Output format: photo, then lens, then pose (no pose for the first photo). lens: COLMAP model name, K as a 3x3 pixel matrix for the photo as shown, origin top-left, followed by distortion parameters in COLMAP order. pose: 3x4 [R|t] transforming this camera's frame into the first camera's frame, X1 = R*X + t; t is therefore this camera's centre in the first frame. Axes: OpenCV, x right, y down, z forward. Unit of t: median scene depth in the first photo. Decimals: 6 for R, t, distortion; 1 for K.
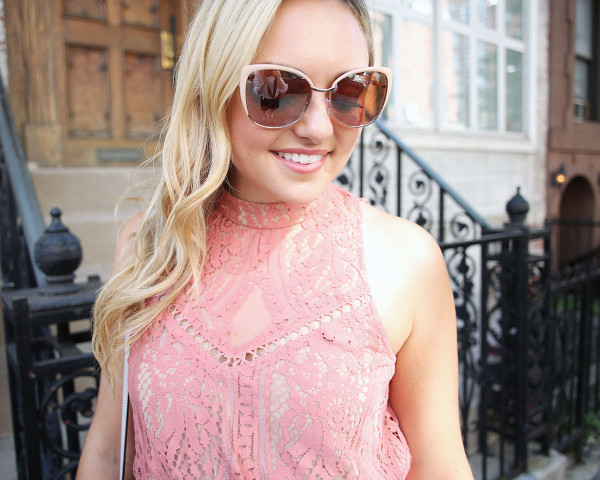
lens RADIAL K [[479.8, 0, 277.4], [0, 479.8, 239.1], [0, 0, 1]] dist [-0.091488, 0.076575]
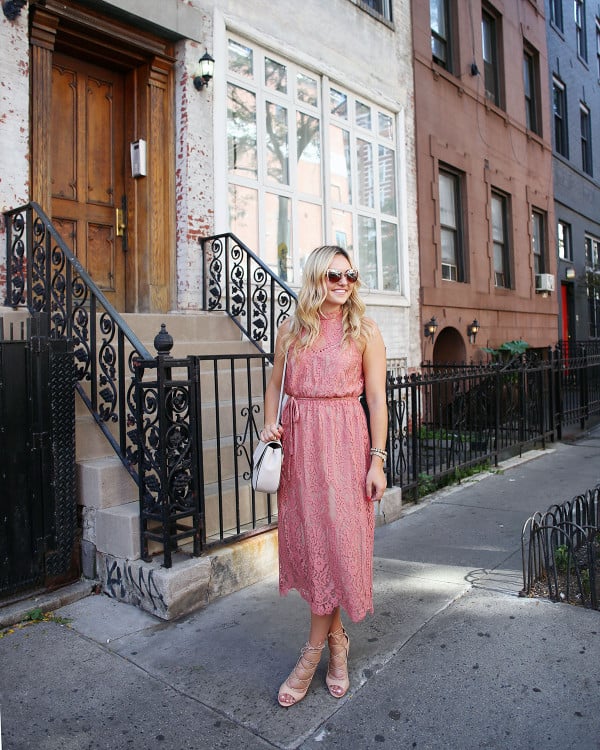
lens RADIAL K [[599.7, 0, 301.3], [0, 599.7, 335.4], [0, 0, 1]] dist [-0.091488, 0.076575]
pose [[0.966511, 0.007840, 0.256507, -0.097367], [0.024584, 0.992108, -0.122956, 0.063851], [-0.255446, 0.125144, 0.958690, -0.358252]]
